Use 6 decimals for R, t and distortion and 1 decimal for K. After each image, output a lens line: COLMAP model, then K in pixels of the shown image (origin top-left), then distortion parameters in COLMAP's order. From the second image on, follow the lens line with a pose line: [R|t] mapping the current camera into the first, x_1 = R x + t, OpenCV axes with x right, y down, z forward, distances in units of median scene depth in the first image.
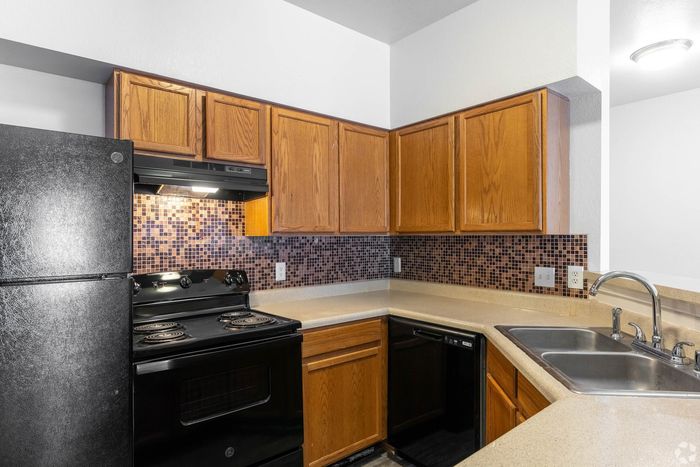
lens RADIAL K [[397.4, 0, 355.3], [0, 397.4, 234.7], [0, 0, 1]] dist [0.000434, -0.000211]
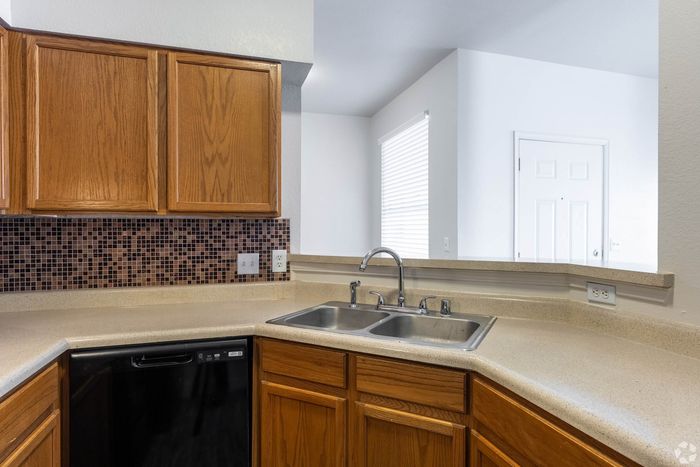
lens RADIAL K [[397.4, 0, 351.0], [0, 397.4, 232.4], [0, 0, 1]] dist [0.000434, -0.000211]
pose [[0.398374, -0.003612, 0.917216, -0.285657], [-0.001762, 0.999987, 0.004703, 0.027305], [-0.917222, -0.003489, 0.398362, 0.401989]]
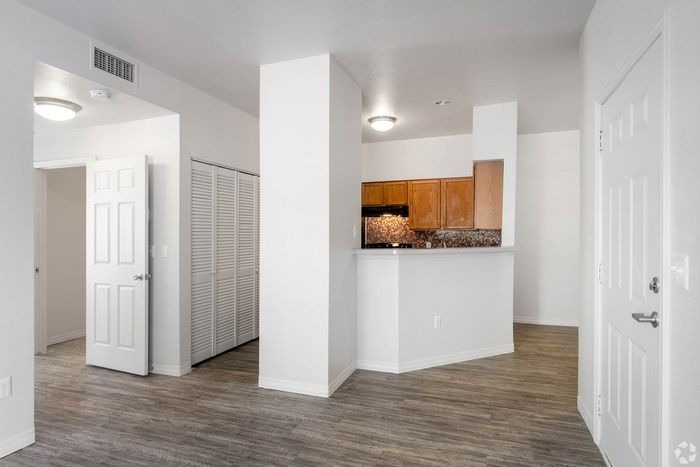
lens RADIAL K [[397.4, 0, 352.7], [0, 397.4, 236.1], [0, 0, 1]] dist [0.000434, -0.000211]
pose [[0.499896, 0.004999, -0.866071, 1.757669], [0.005400, 0.999946, 0.008889, 0.013147], [0.866069, -0.009121, 0.499842, -0.603626]]
